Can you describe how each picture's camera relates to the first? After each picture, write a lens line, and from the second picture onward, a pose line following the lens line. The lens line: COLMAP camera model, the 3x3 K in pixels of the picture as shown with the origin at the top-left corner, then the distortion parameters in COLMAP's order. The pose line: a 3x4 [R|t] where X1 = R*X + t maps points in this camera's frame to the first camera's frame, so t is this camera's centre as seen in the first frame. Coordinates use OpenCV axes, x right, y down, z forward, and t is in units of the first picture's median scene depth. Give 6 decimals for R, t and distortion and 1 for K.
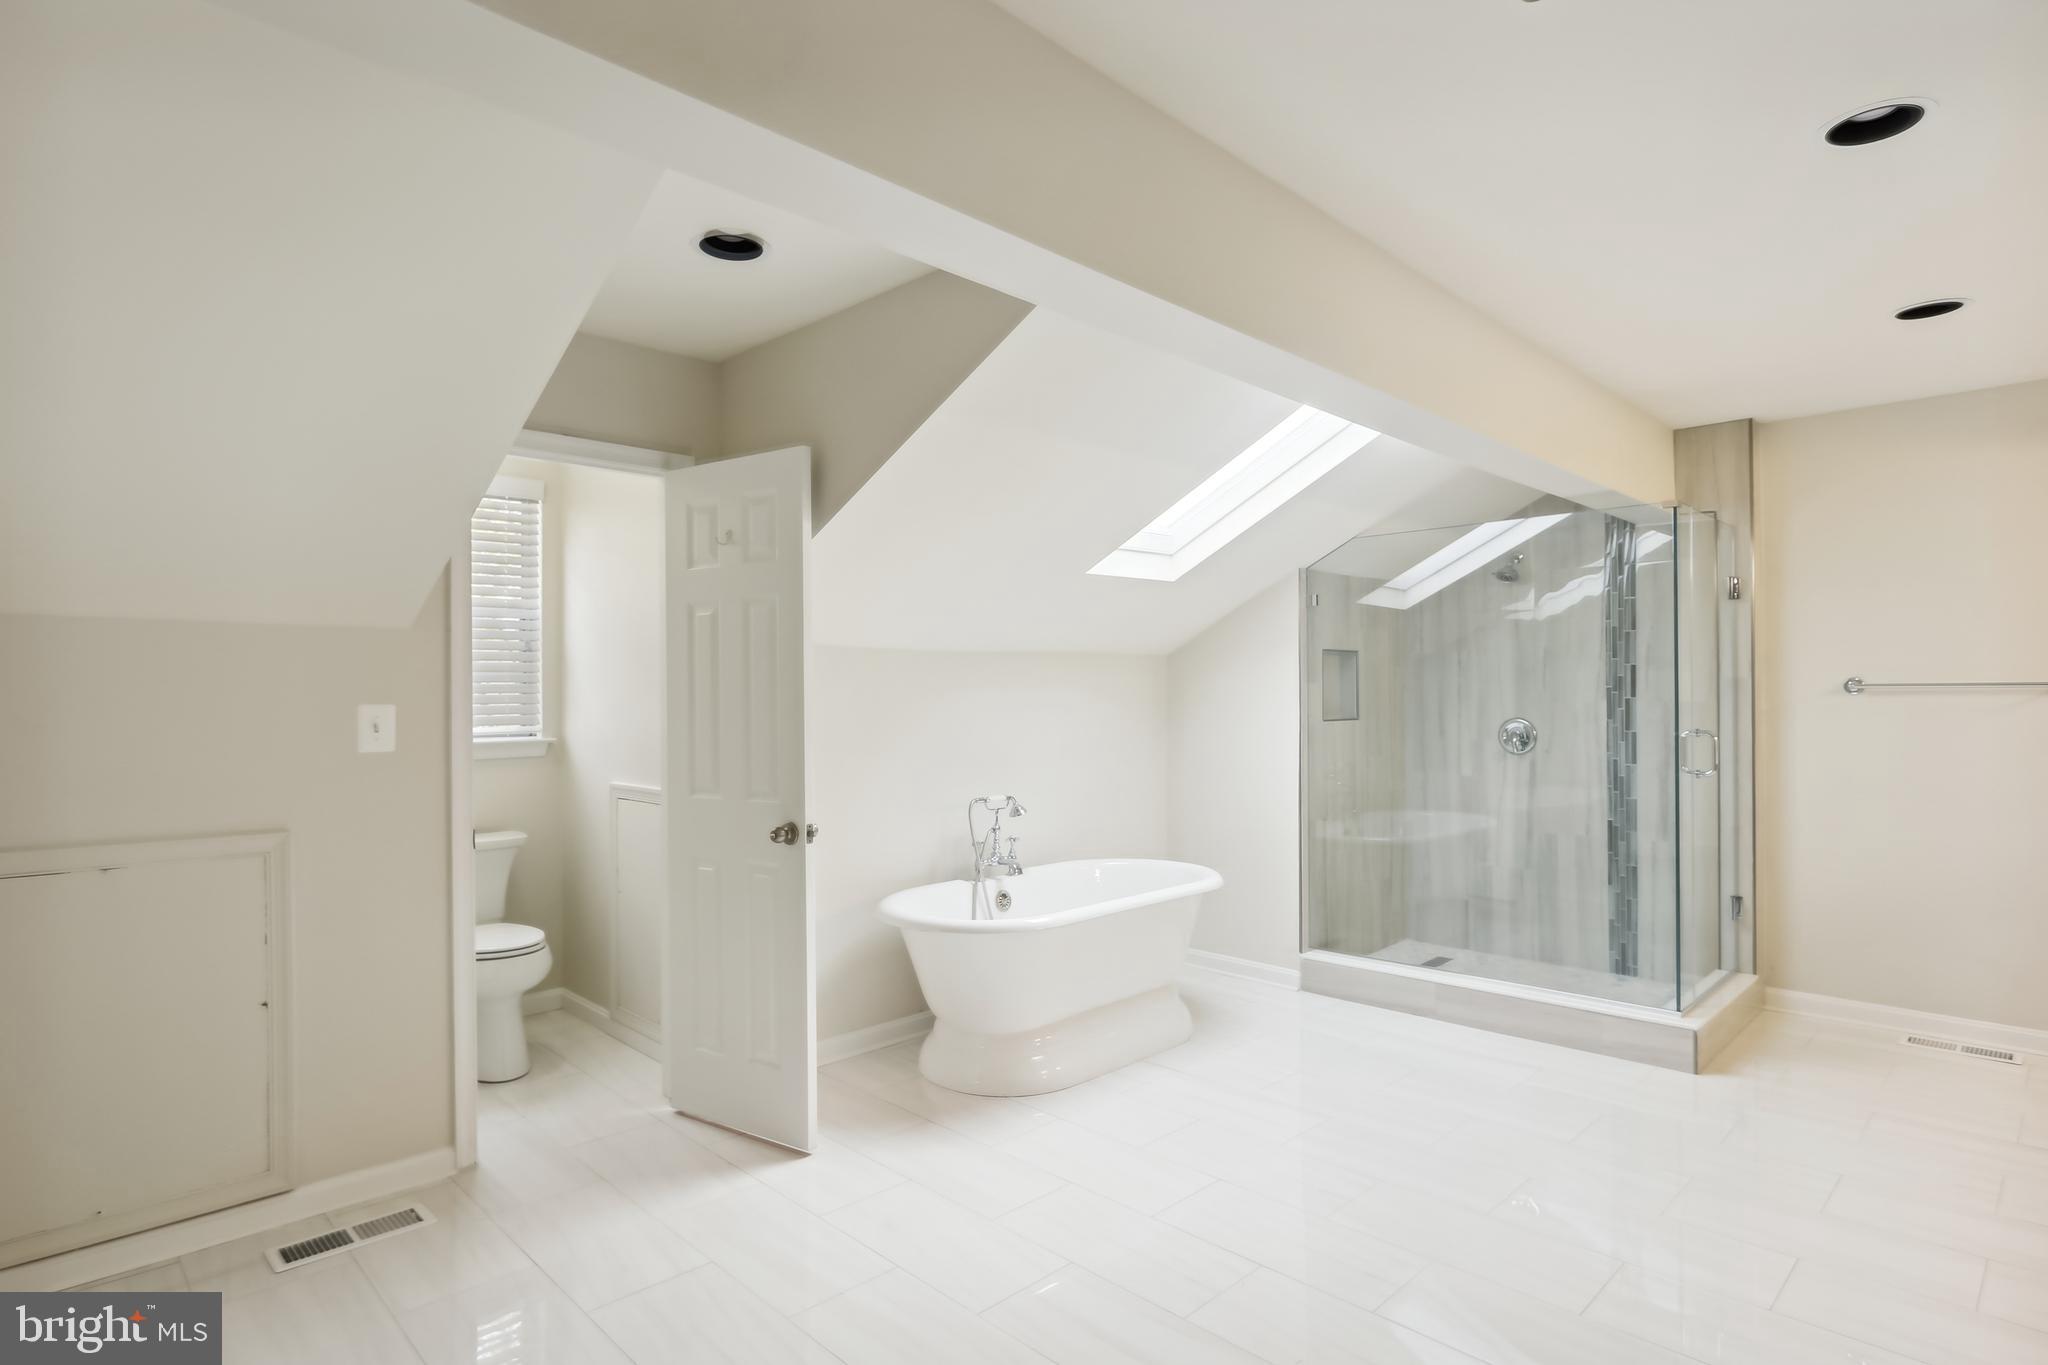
lens RADIAL K [[1031.9, 0, 1021.9], [0, 1031.9, 701.5], [0, 0, 1]] dist [0.001235, 0.000220]
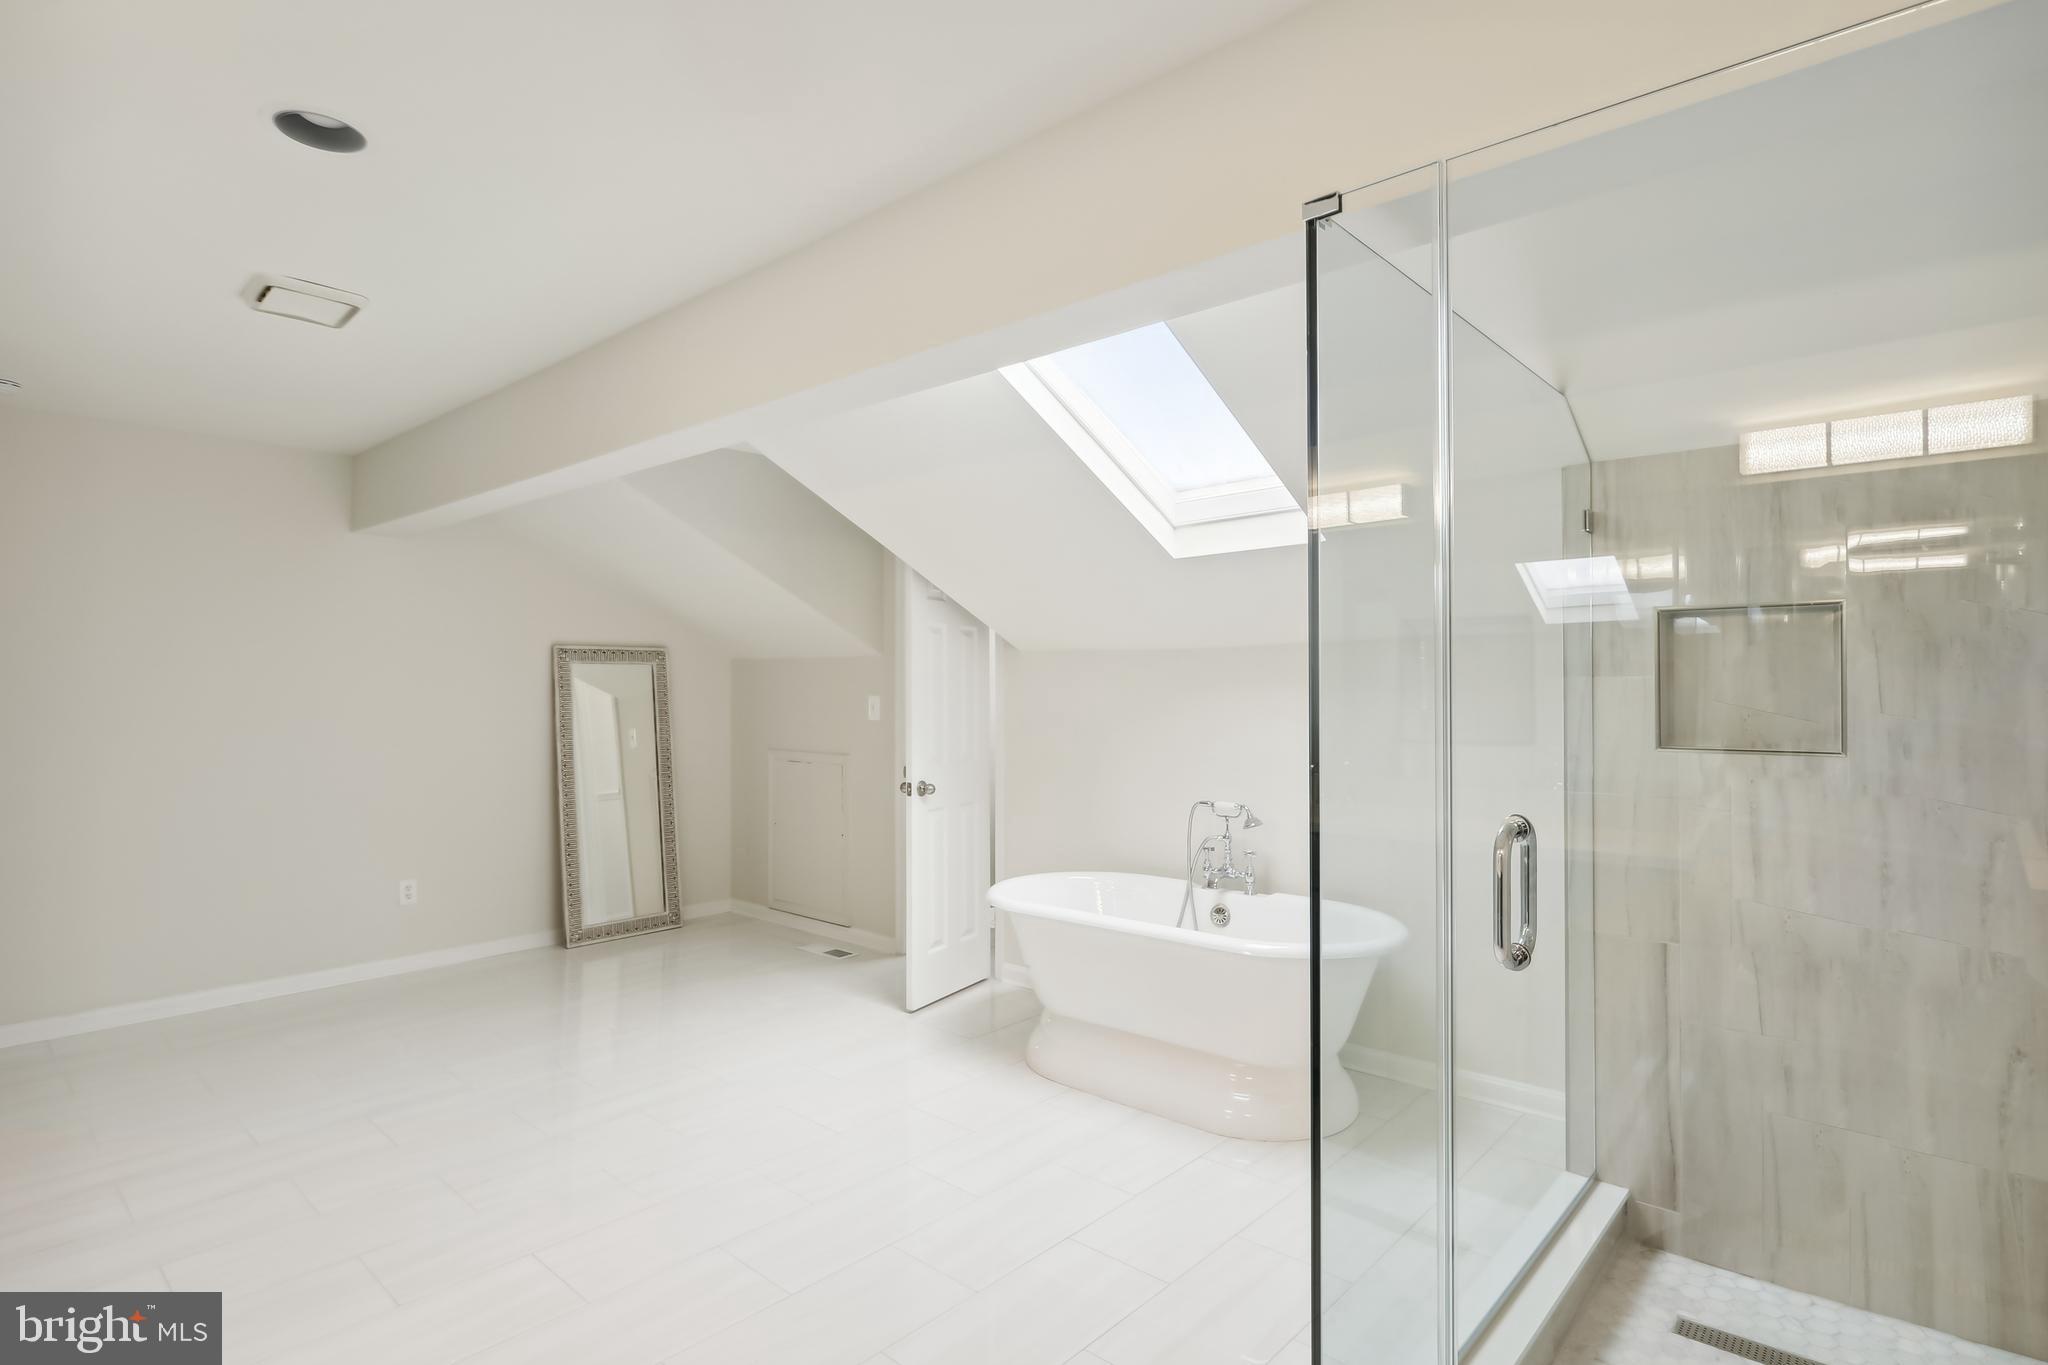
lens RADIAL K [[1031.9, 0, 1021.8], [0, 1031.9, 671.5], [0, 0, 1]] dist [0.001235, 0.000220]
pose [[0.048054, -0.001689, -0.998843, 0.924986], [0.004621, 0.999988, -0.001468, -0.026789], [0.998834, -0.004545, 0.048061, 0.791747]]
